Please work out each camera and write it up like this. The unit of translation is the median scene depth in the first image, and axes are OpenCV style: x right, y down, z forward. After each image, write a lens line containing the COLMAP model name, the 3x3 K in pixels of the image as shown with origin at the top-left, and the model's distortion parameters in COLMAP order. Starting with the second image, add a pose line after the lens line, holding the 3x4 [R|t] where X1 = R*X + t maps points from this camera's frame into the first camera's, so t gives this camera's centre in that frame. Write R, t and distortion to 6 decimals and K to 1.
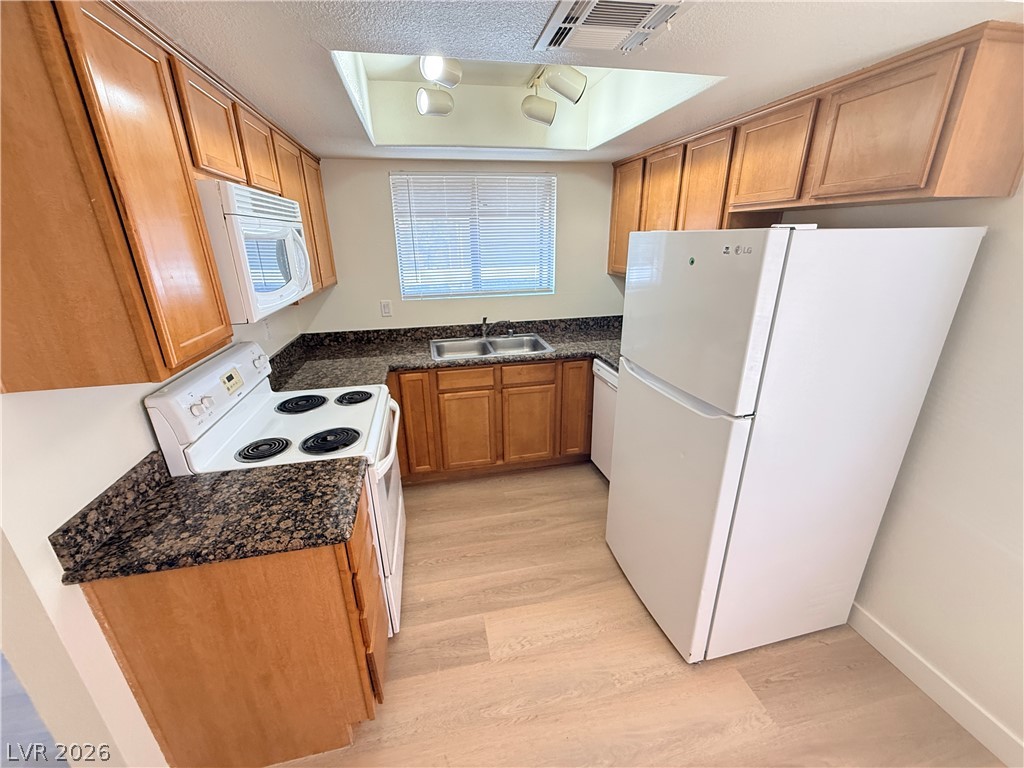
lens RADIAL K [[409.7, 0, 508.1], [0, 409.7, 383.2], [0, 0, 1]] dist [-0.000612, -0.000404]
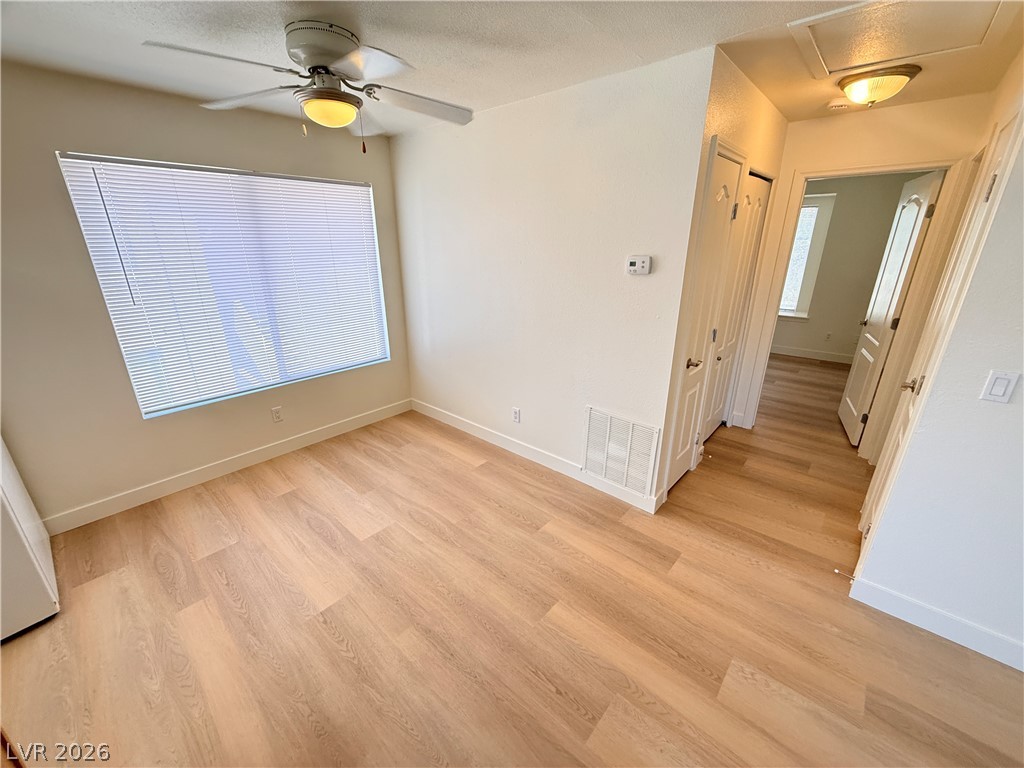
lens RADIAL K [[409.7, 0, 513.8], [0, 409.7, 384.7], [0, 0, 1]] dist [-0.000612, -0.000404]
pose [[-0.599950, -0.252128, 0.759270, -0.766269], [0.283654, 0.820355, 0.496547, -0.033001], [-0.748064, 0.513273, -0.420655, 0.150879]]
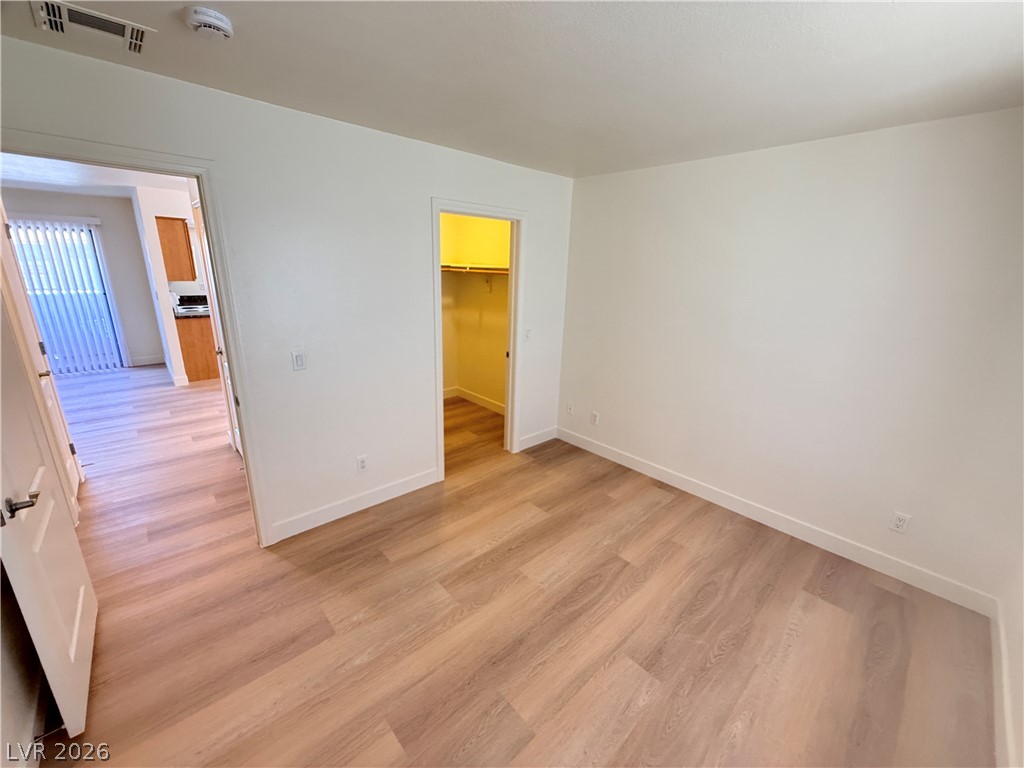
lens RADIAL K [[409.7, 0, 515.1], [0, 409.7, 382.1], [0, 0, 1]] dist [-0.000612, -0.000404]
pose [[0.856375, -0.102558, 0.506068, -0.011592], [0.136089, 0.990254, -0.029609, 0.933476], [-0.498099, 0.094226, 0.861985, -2.610488]]
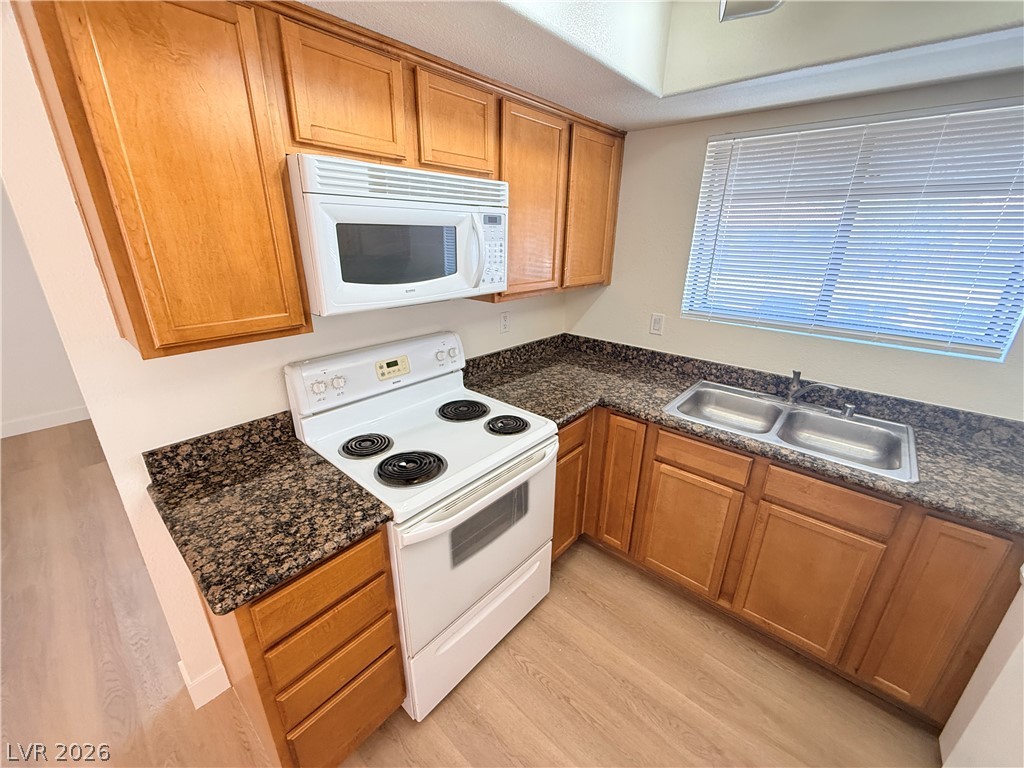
lens RADIAL K [[409.7, 0, 509.1], [0, 409.7, 383.5], [0, 0, 1]] dist [-0.000612, -0.000404]
pose [[0.598629, 0.299337, -0.742994, 0.187040], [-0.291765, 0.945316, 0.145774, -0.147278], [0.746000, 0.129516, 0.653230, 0.421073]]
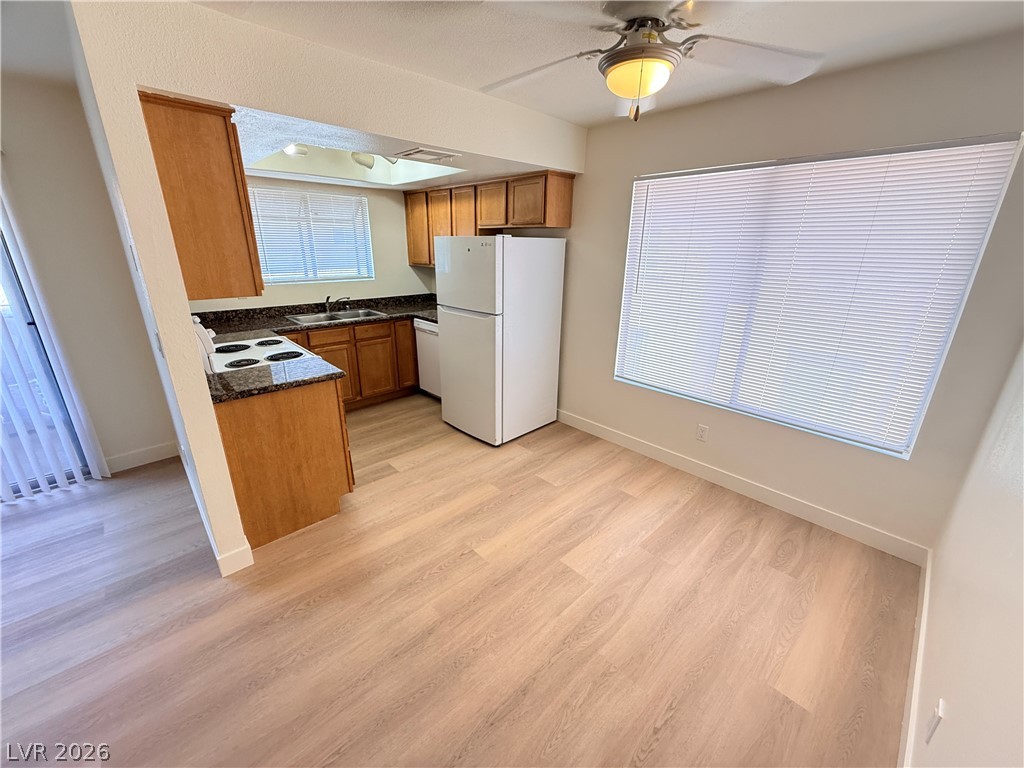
lens RADIAL K [[409.7, 0, 509.4], [0, 409.7, 384.1], [0, 0, 1]] dist [-0.000612, -0.000404]
pose [[0.852175, -0.144918, 0.502788, -0.367067], [0.152945, 0.987905, 0.025515, 0.249348], [-0.500405, 0.055156, 0.864033, -0.620651]]
